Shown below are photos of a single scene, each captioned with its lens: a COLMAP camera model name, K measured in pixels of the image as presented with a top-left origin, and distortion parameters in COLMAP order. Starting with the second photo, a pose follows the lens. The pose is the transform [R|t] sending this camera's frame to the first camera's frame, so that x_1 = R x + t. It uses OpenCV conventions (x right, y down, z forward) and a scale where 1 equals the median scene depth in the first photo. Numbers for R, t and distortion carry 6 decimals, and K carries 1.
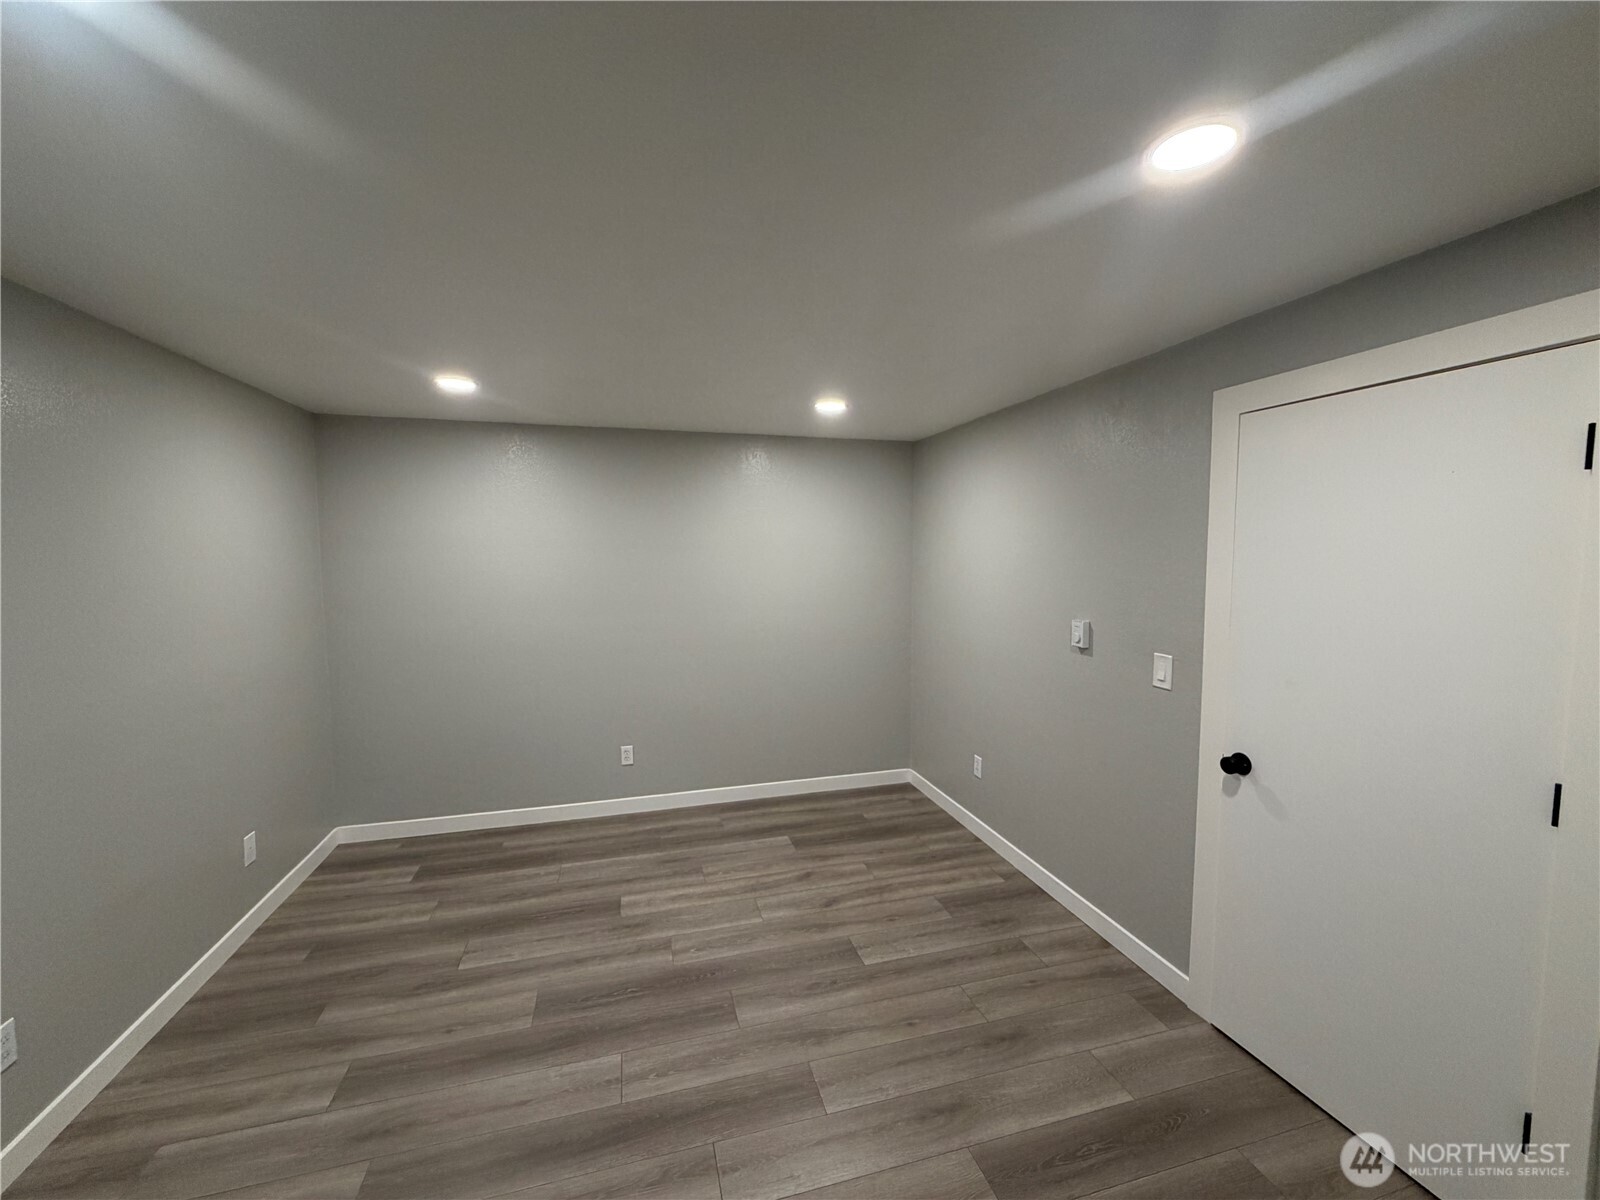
lens RADIAL K [[637.6, 0, 800.0], [0, 637.6, 600.0], [0, 0, 1]] dist [0.000444, 0.000051]
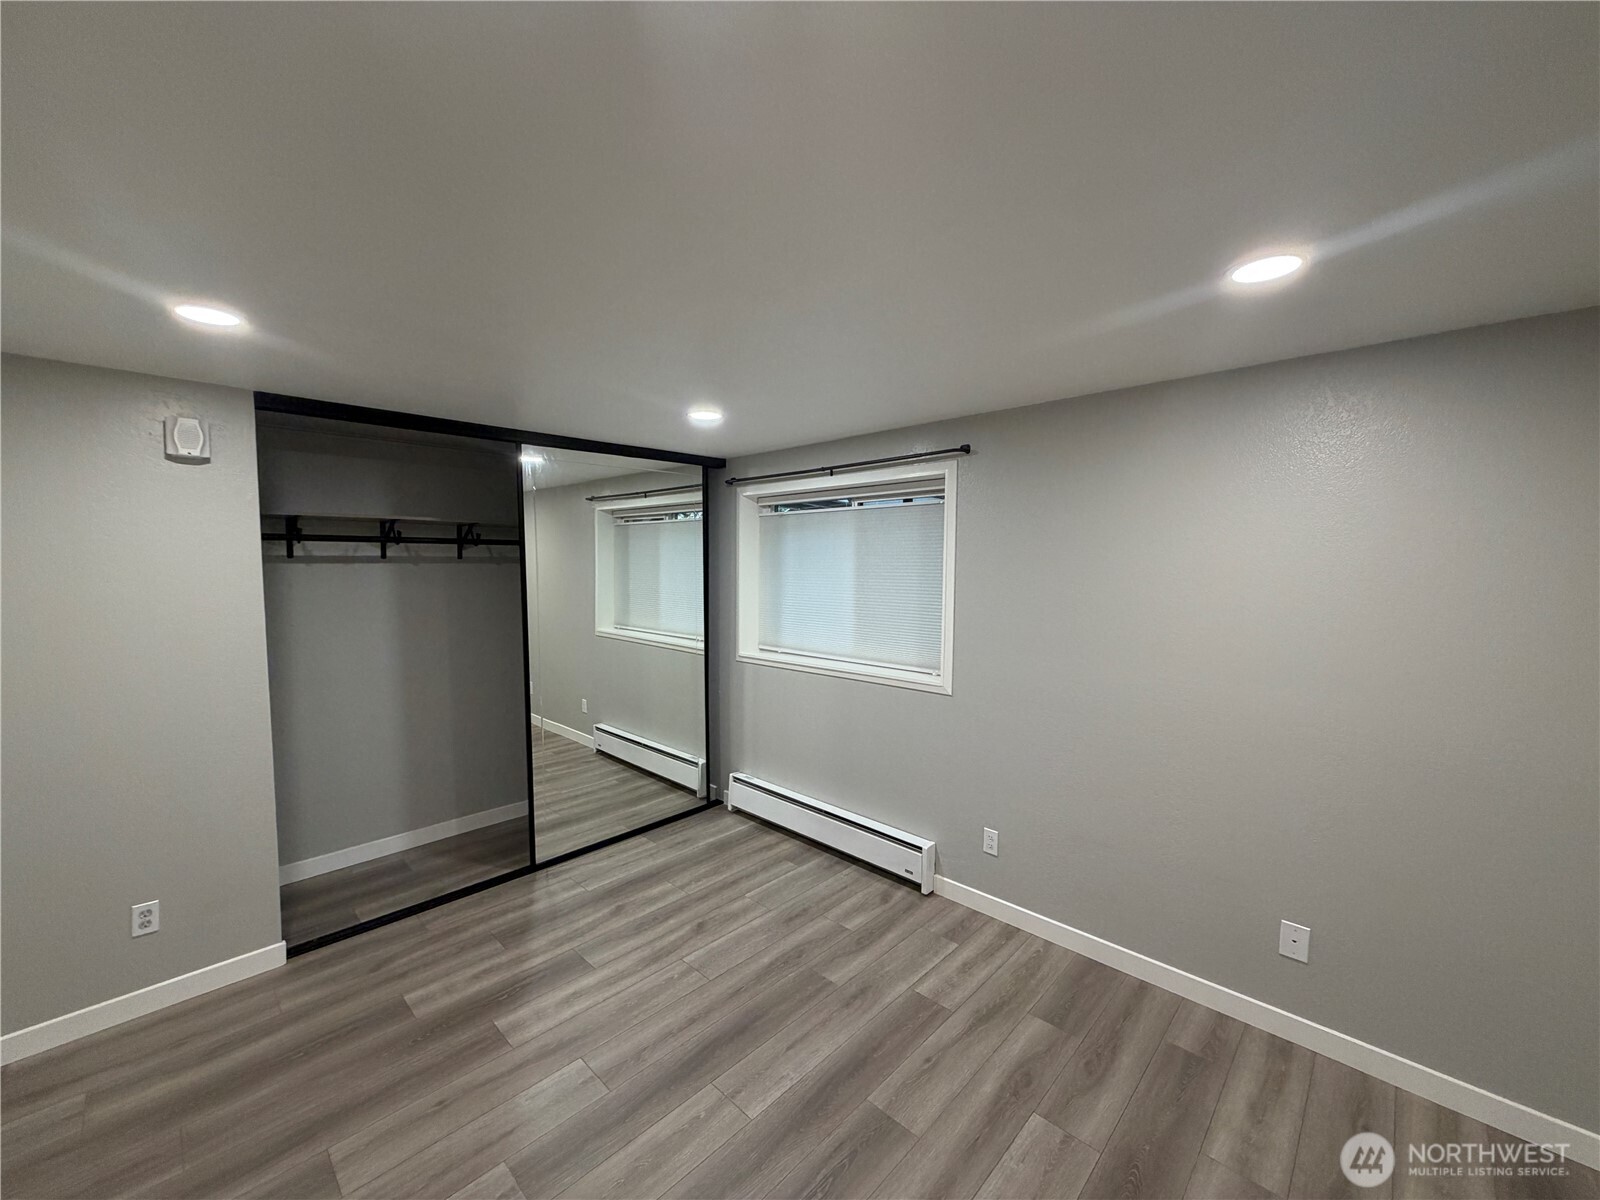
lens RADIAL K [[637.6, 0, 800.0], [0, 637.6, 600.0], [0, 0, 1]] dist [0.000444, 0.000051]
pose [[-0.859780, 0.035339, -0.509440, 0.107005], [-0.038796, 0.990199, 0.134165, -0.166367], [0.509189, 0.135116, -0.849983, 1.724704]]
